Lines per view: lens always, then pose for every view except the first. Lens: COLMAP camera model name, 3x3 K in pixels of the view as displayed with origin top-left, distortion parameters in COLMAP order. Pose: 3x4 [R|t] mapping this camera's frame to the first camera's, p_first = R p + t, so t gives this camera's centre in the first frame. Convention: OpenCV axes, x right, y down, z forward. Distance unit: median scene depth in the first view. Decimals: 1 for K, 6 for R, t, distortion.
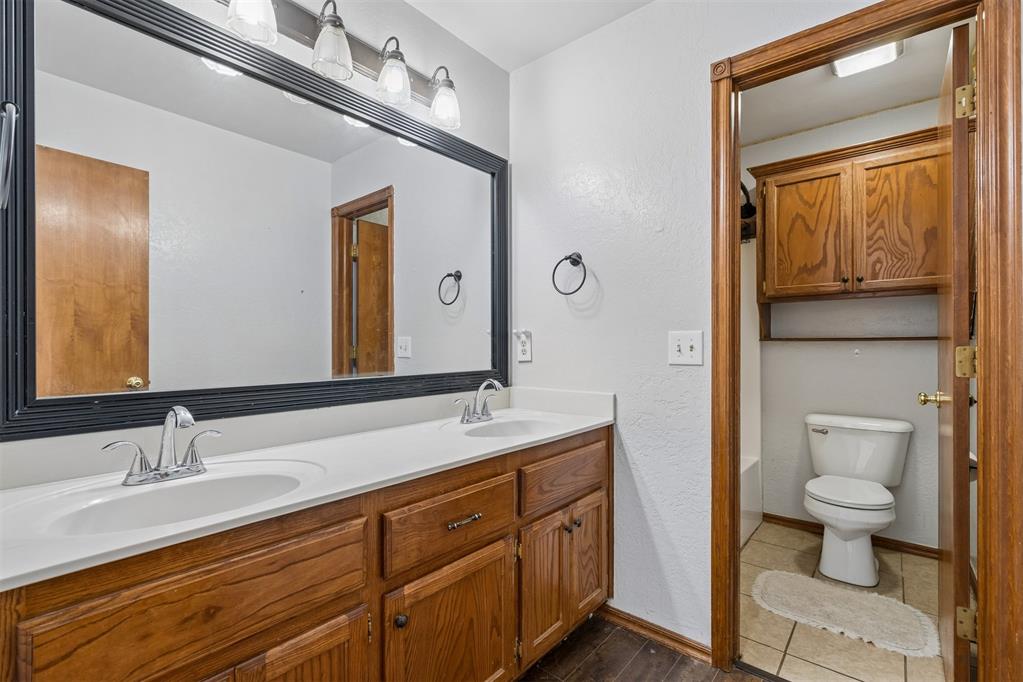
lens RADIAL K [[465.5, 0, 506.8], [0, 465.5, 341.7], [0, 0, 1]] dist [-0.002401, 0.000392]
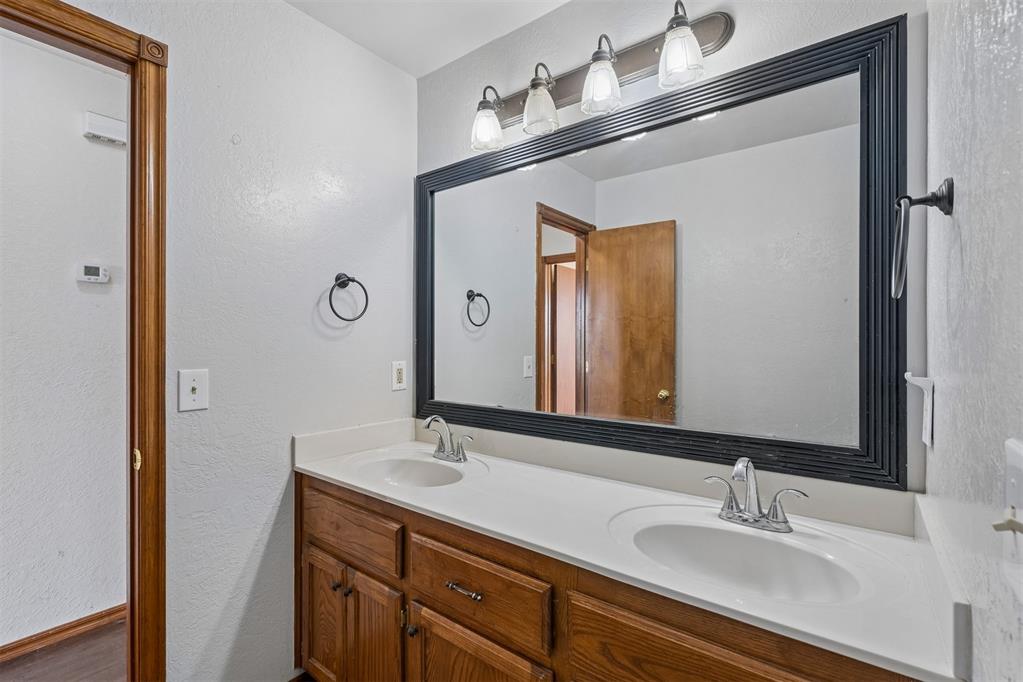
lens RADIAL K [[465.5, 0, 506.8], [0, 465.5, 341.7], [0, 0, 1]] dist [-0.002401, 0.000392]
pose [[0.043785, -0.001797, -0.999039, 0.550571], [0.003089, 0.999994, -0.001664, -0.068581], [0.999036, -0.003014, 0.043791, 0.692872]]
